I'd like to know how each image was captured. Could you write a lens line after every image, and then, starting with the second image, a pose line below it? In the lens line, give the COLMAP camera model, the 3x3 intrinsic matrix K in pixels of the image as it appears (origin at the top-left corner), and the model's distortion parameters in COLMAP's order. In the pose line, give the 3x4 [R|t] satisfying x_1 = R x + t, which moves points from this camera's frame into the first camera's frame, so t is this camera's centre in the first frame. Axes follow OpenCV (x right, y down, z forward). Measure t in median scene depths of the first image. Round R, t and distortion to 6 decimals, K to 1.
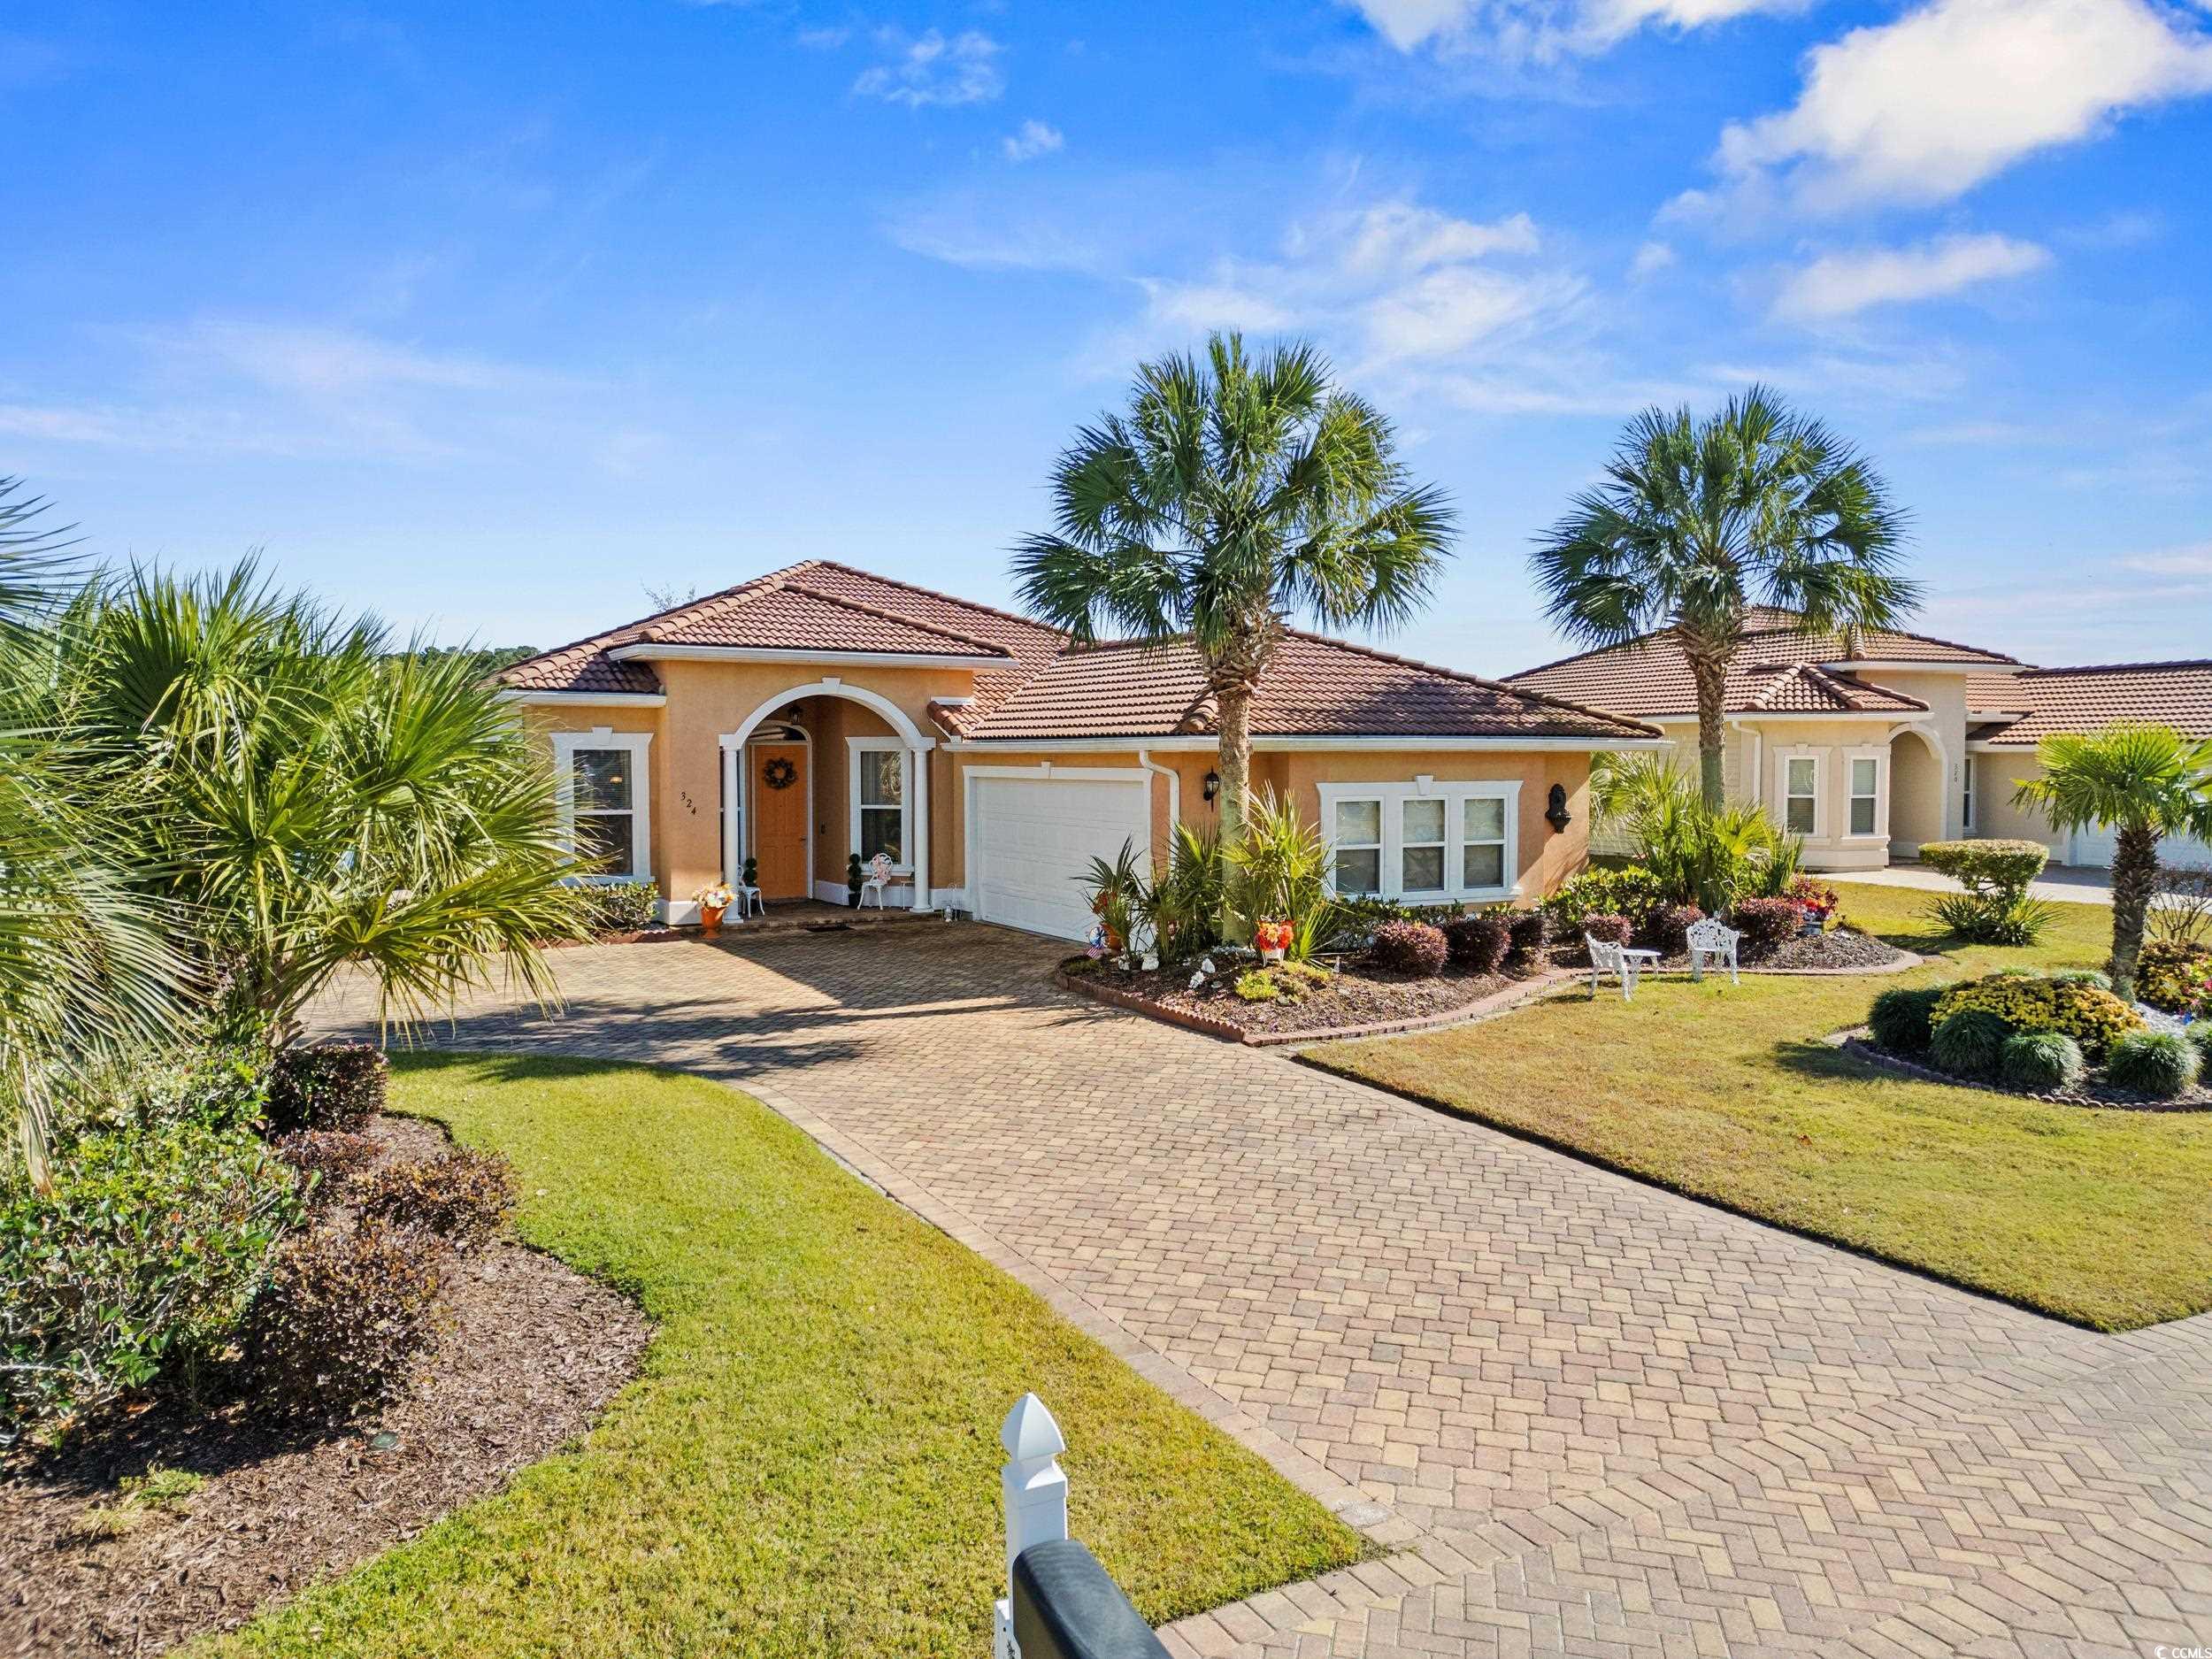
lens RADIAL K [[1539.3, 0, 1106.4], [0, 1539.3, 814.1], [0, 0, 1]] dist [0.089199, -0.098453]
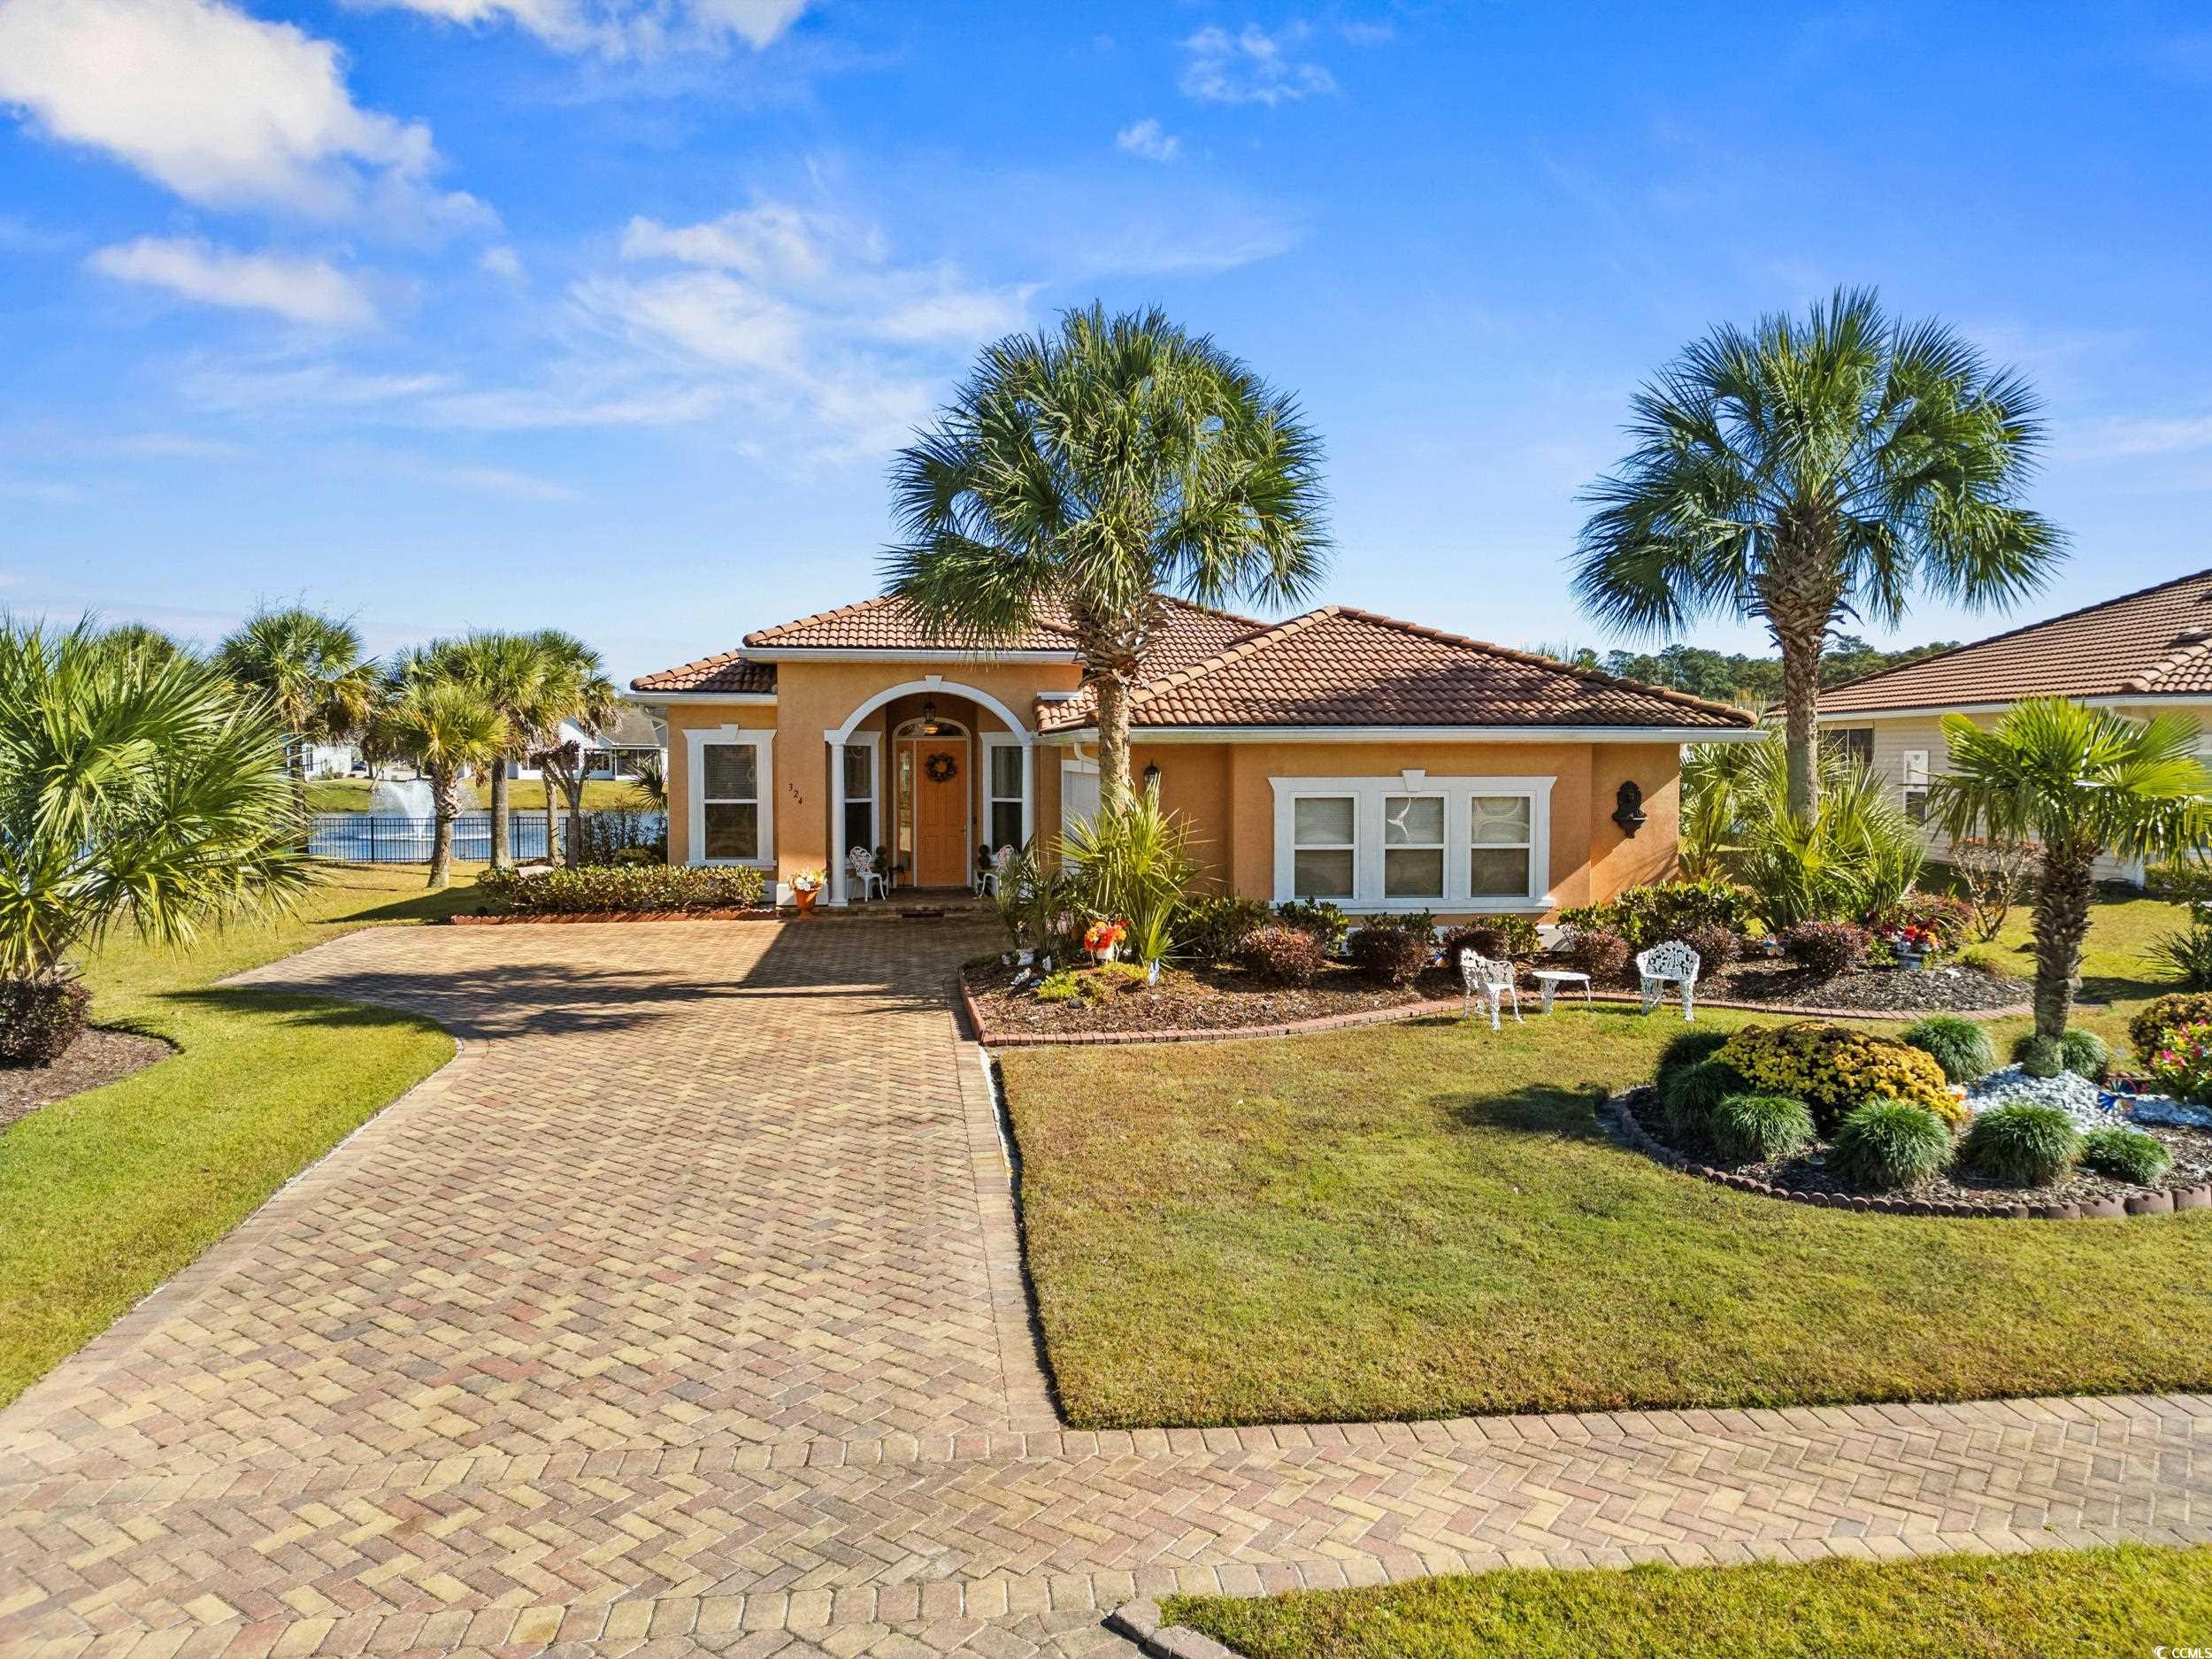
lens RADIAL K [[1536.7, 0, 1106.0], [0, 1536.7, 829.5], [0, 0, 1]] dist [0.070717, -0.064724]
pose [[0.922597, 0.018863, -0.385304, 0.468789], [-0.014640, 0.999796, 0.013891, -0.000316], [0.385488, -0.007175, 0.922685, 0.118092]]
